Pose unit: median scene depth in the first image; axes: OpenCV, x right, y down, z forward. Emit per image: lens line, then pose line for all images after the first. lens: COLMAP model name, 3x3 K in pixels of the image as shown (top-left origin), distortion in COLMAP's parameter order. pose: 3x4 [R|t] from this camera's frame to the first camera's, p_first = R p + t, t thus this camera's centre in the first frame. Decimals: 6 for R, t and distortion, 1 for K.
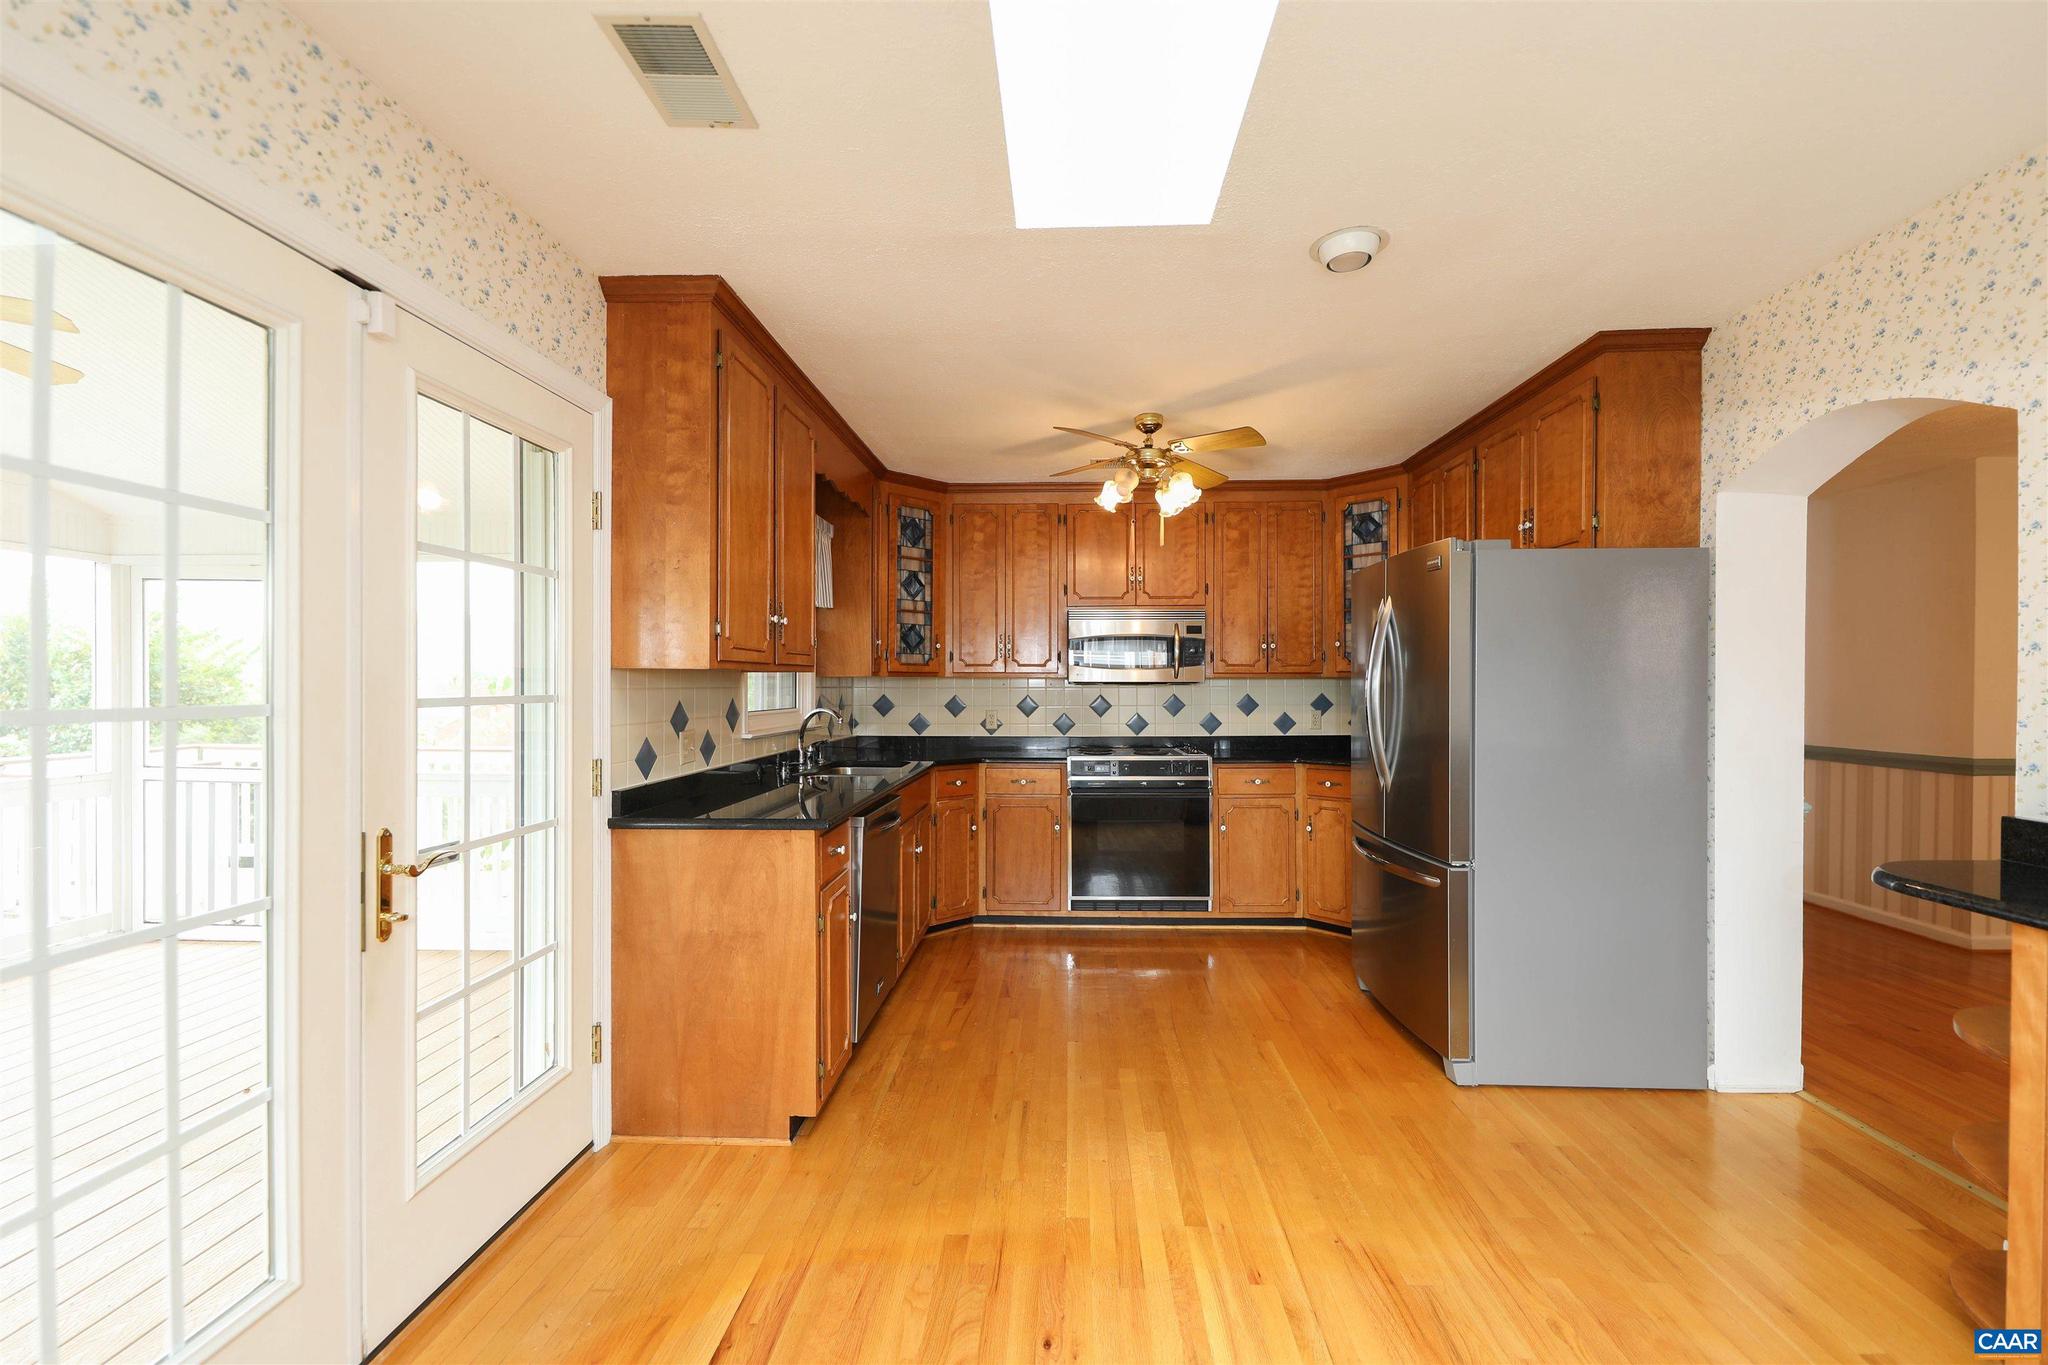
lens RADIAL K [[846.2, 0, 1038.3], [0, 846.2, 692.6], [0, 0, 1]] dist [-0.004469, -0.003863]
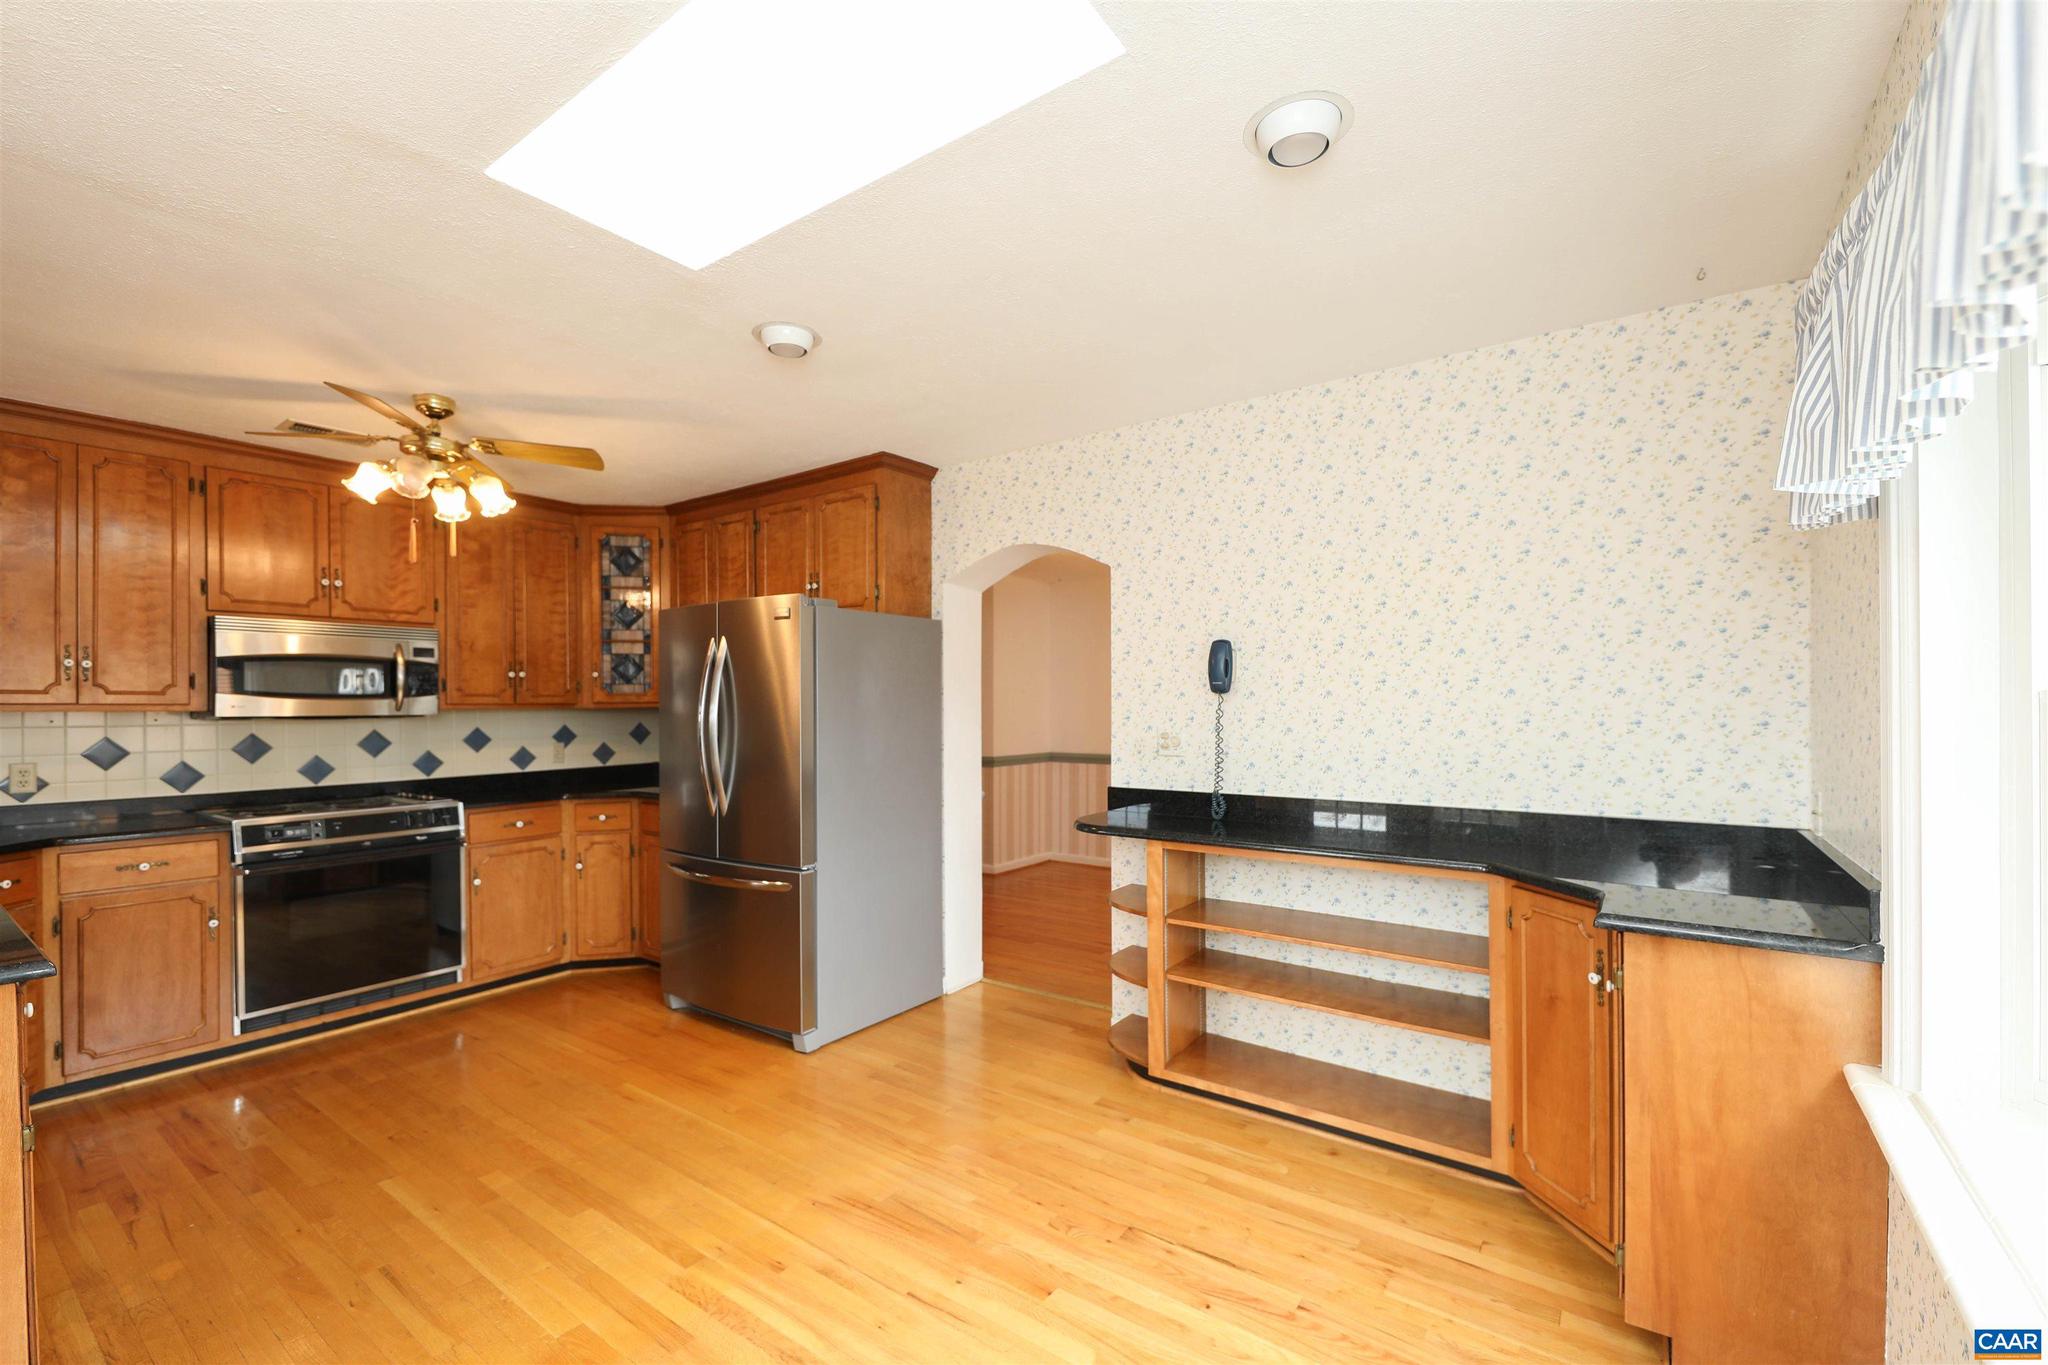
lens RADIAL K [[846.2, 0, 1005.9], [0, 846.2, 711.1], [0, 0, 1]] dist [-0.004469, -0.003863]
pose [[0.549078, -0.009204, 0.835720, -0.287295], [0.015150, 0.999885, 0.001058, -0.012306], [-0.835634, 0.012080, 0.549154, 0.086760]]
